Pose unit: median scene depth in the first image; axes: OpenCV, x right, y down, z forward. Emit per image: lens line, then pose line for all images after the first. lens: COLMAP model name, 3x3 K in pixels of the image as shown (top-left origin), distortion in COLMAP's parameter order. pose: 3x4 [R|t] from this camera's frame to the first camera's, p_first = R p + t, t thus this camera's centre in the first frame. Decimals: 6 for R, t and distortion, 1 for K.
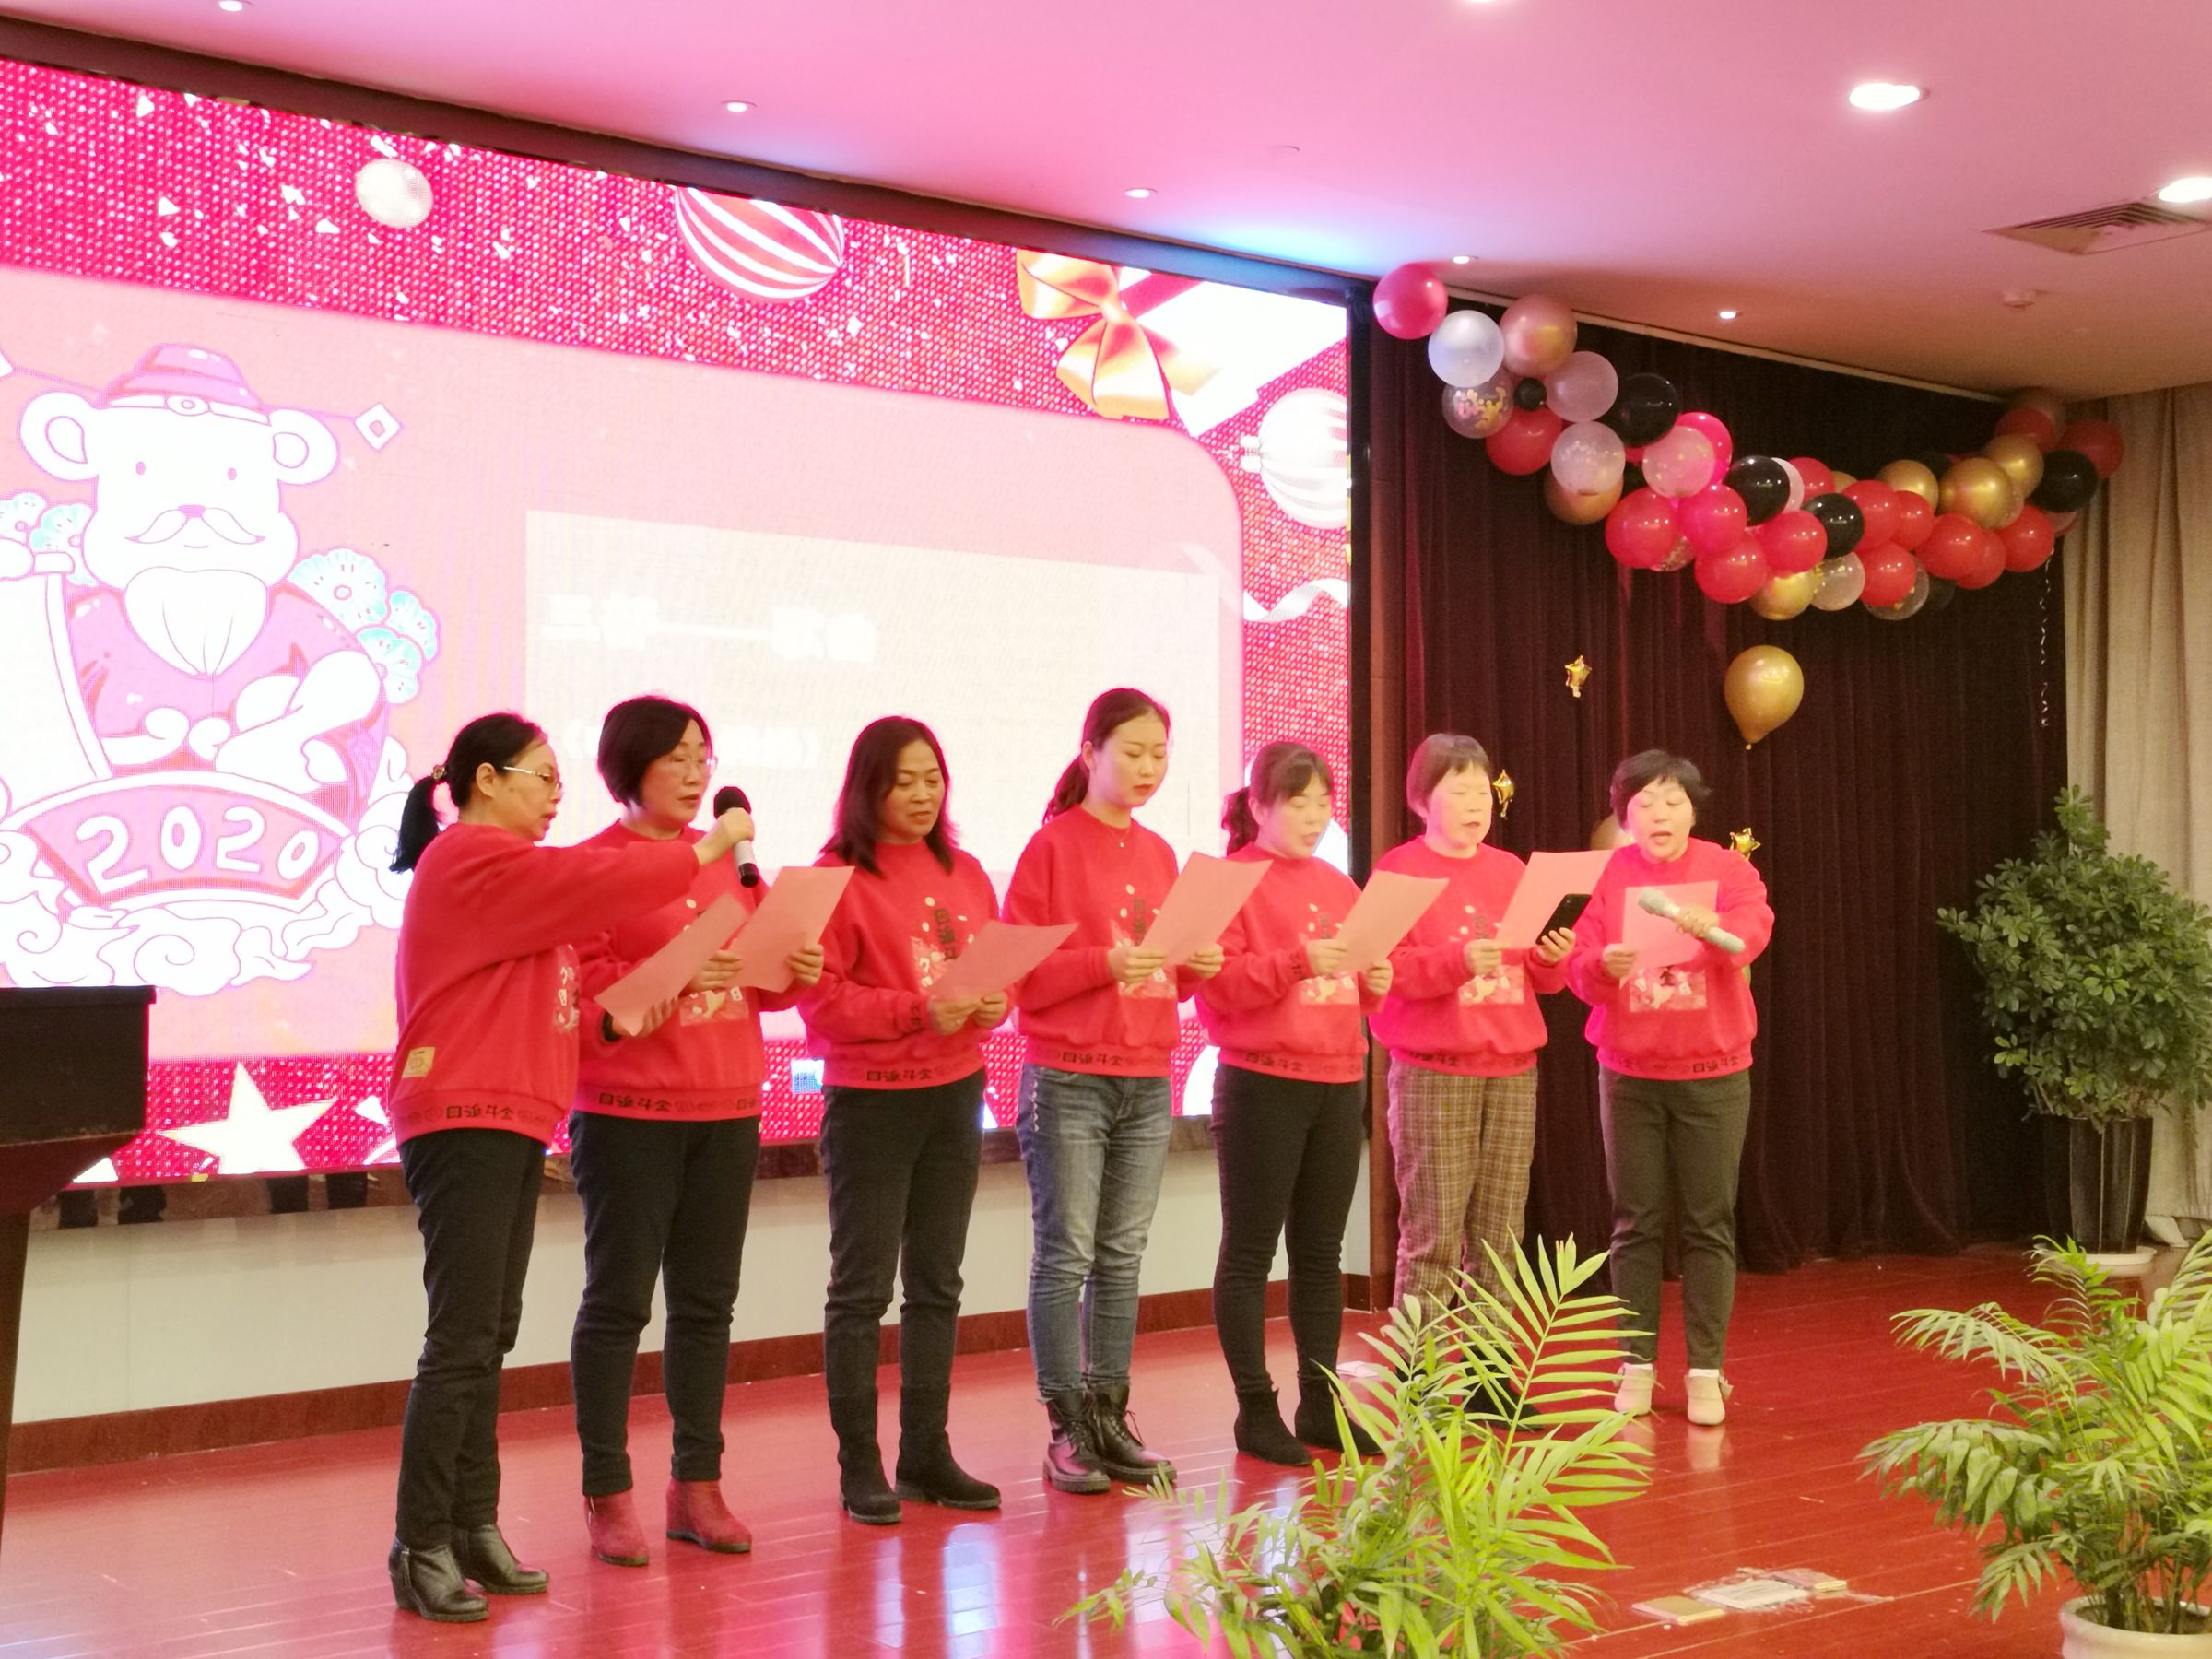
lens RADIAL K [[2837.6, 0, 977.0], [0, 2837.6, 827.7], [0, 0, 1]] dist [0.005049, 0.028072]
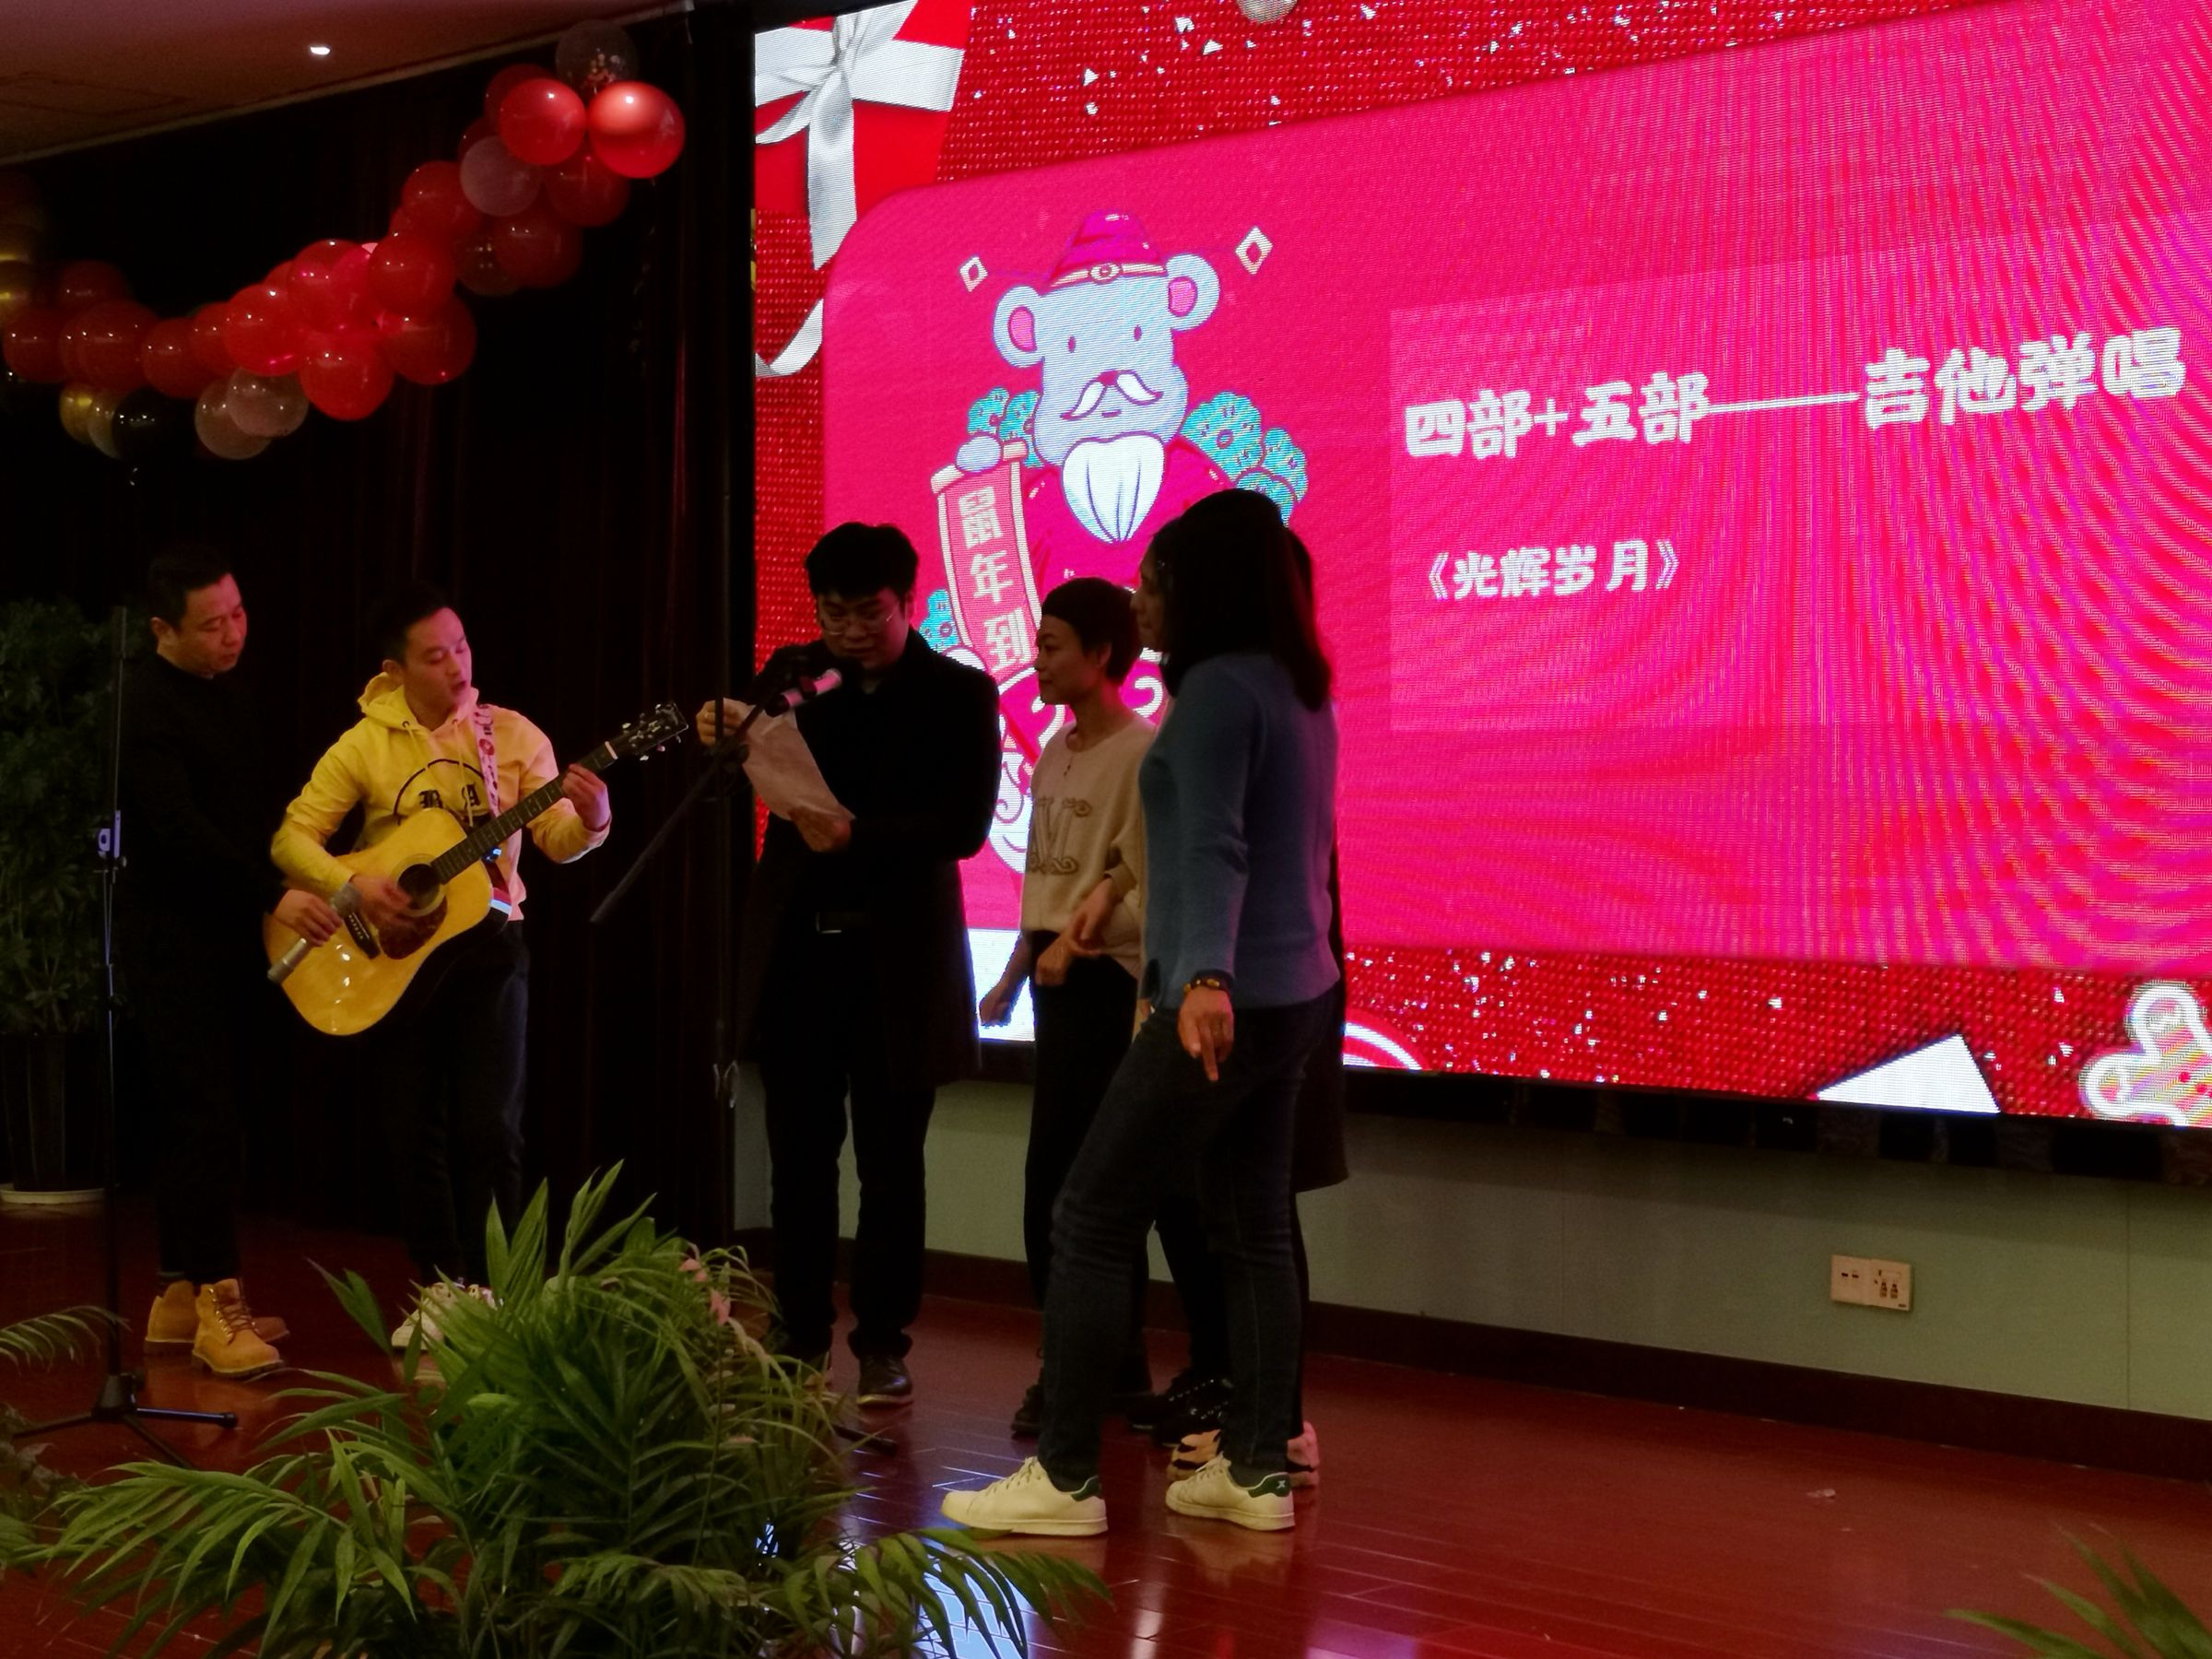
lens RADIAL K [[3775.6, 0, 1106.0], [0, 3775.6, 829.5], [0, 0, 1]] dist [0.057607, -0.091790]
pose [[0.105824, 0.008895, -0.994345, 0.790890], [0.023483, 0.999659, 0.011441, 0.023466], [0.994108, -0.024561, 0.105579, 0.653511]]
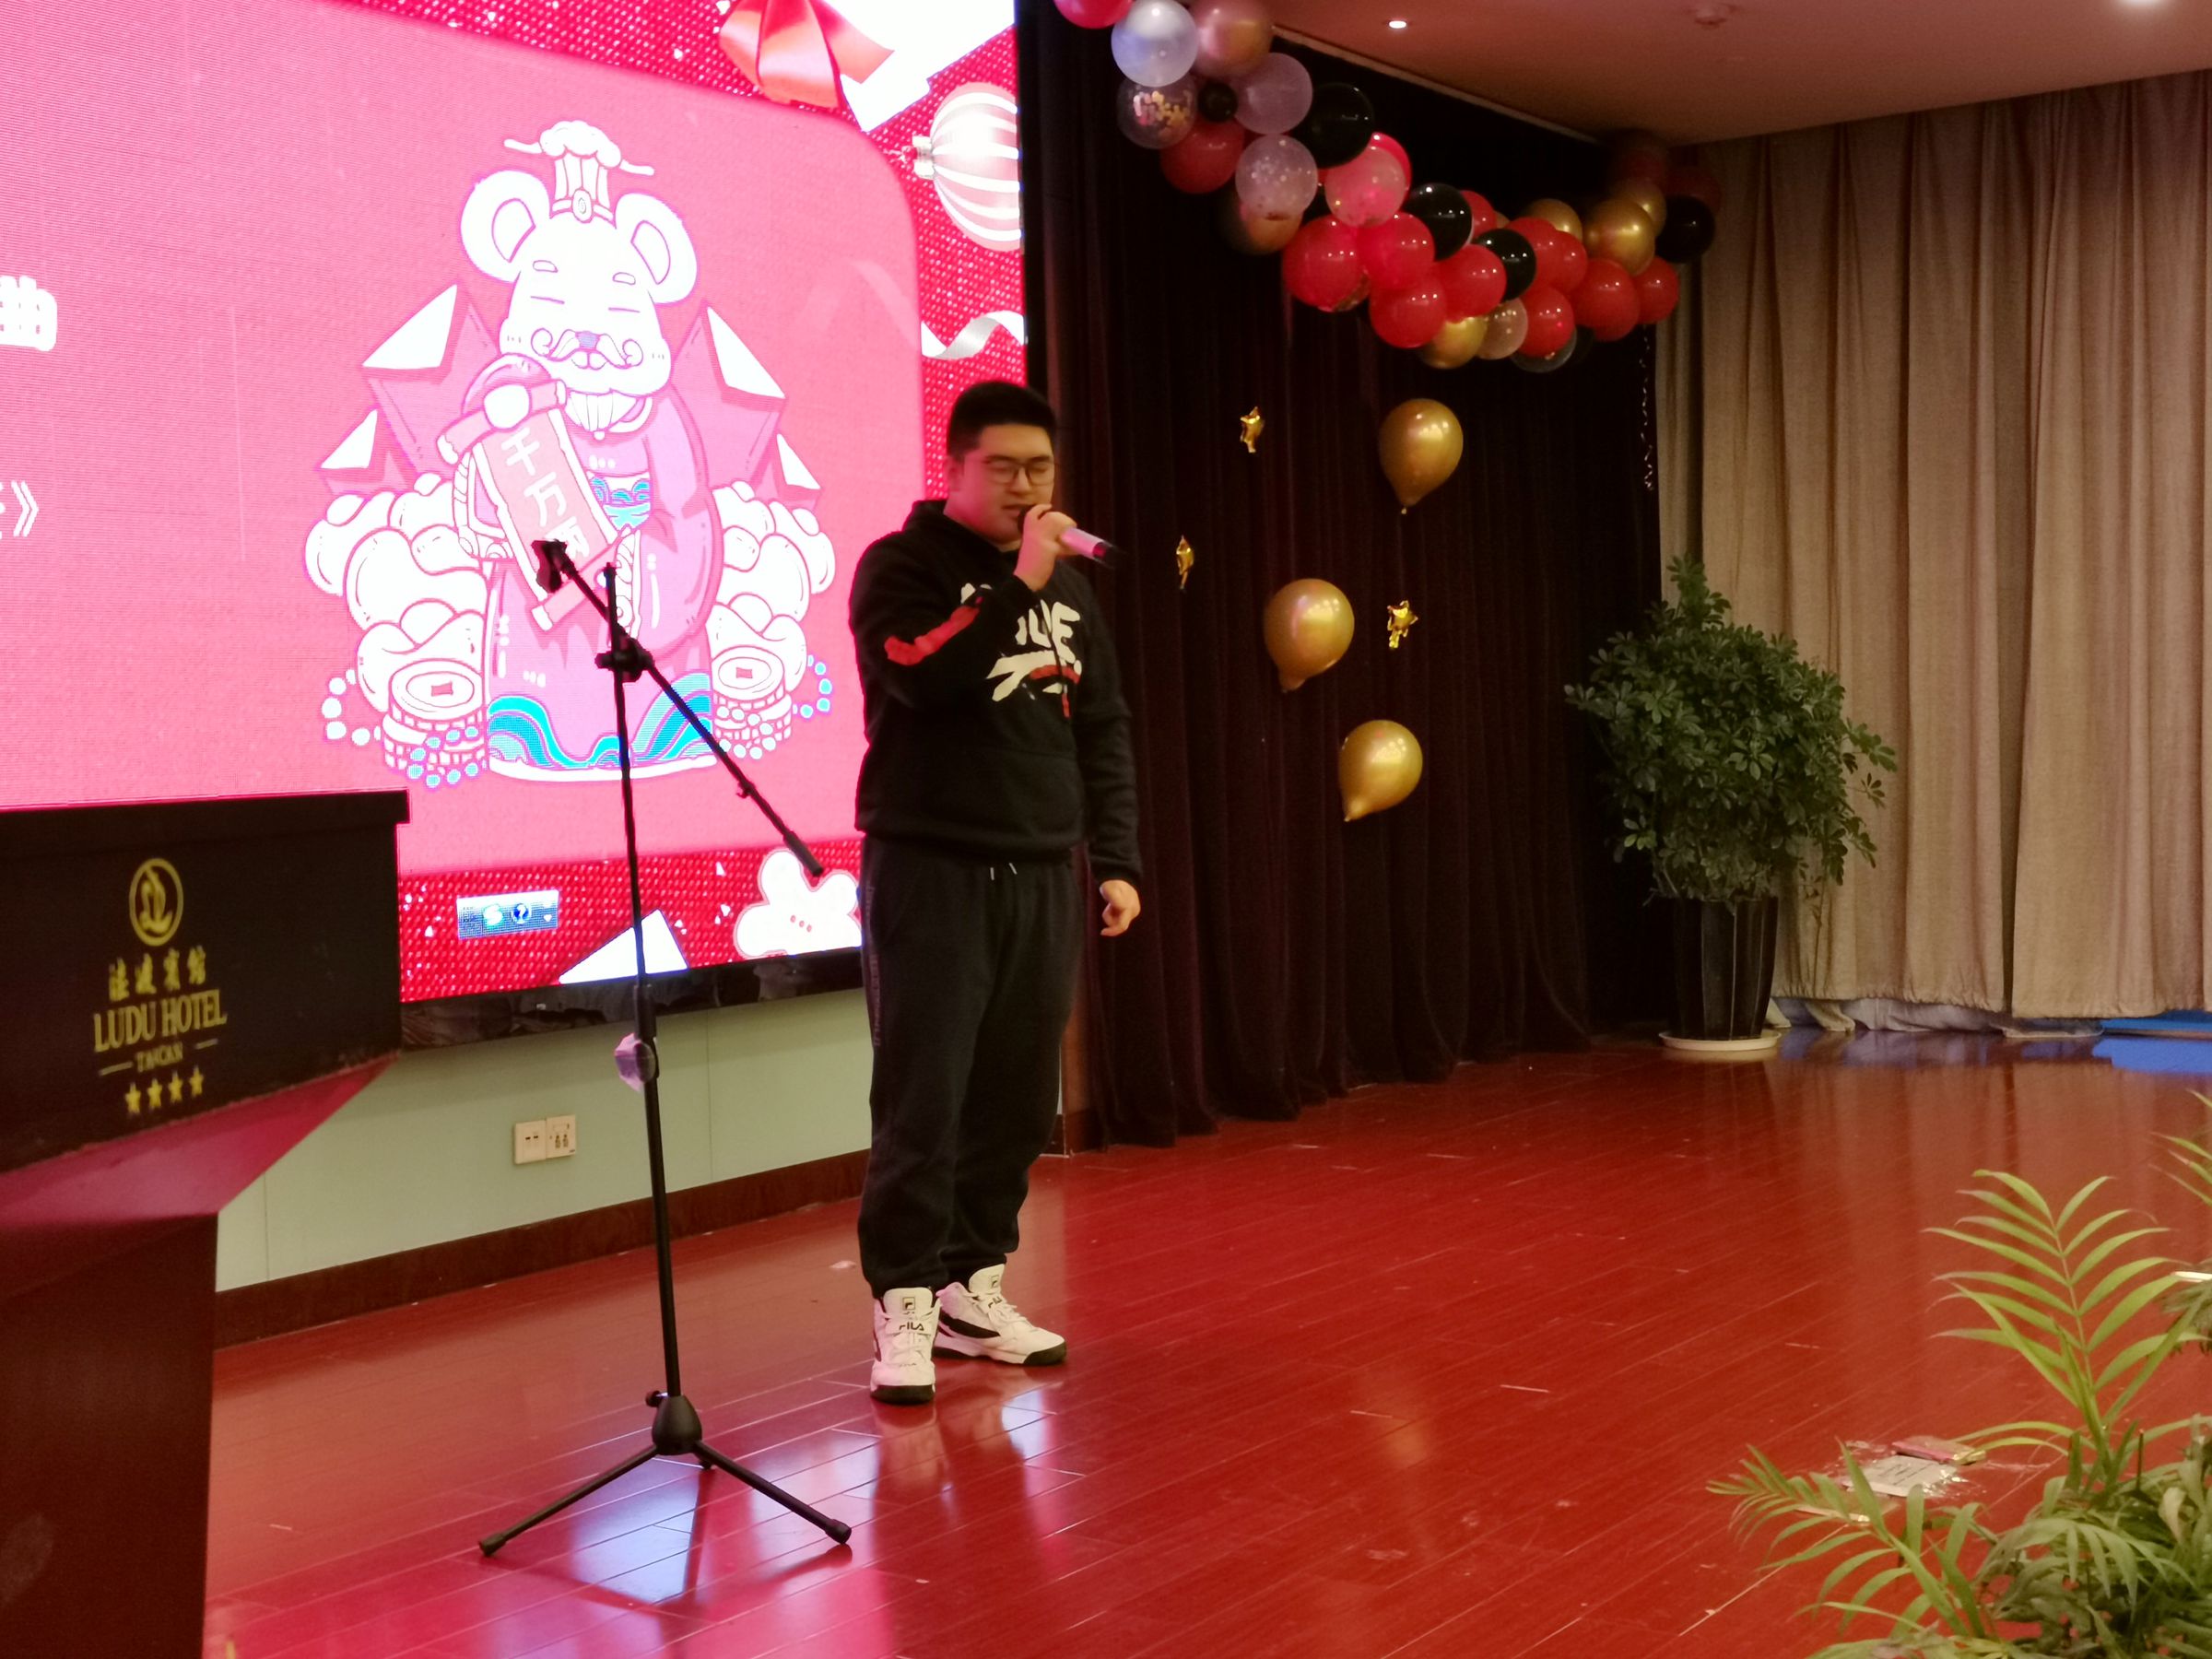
lens RADIAL K [[2924.1, 0, 1106.0], [0, 2924.1, 829.5], [0, 0, 1]] dist [0.014148, 0.070748]
pose [[0.954487, -0.037700, 0.295859, -0.117325], [0.018601, 0.997572, 0.067108, 0.010064], [-0.297671, -0.058551, 0.952871, 0.146756]]
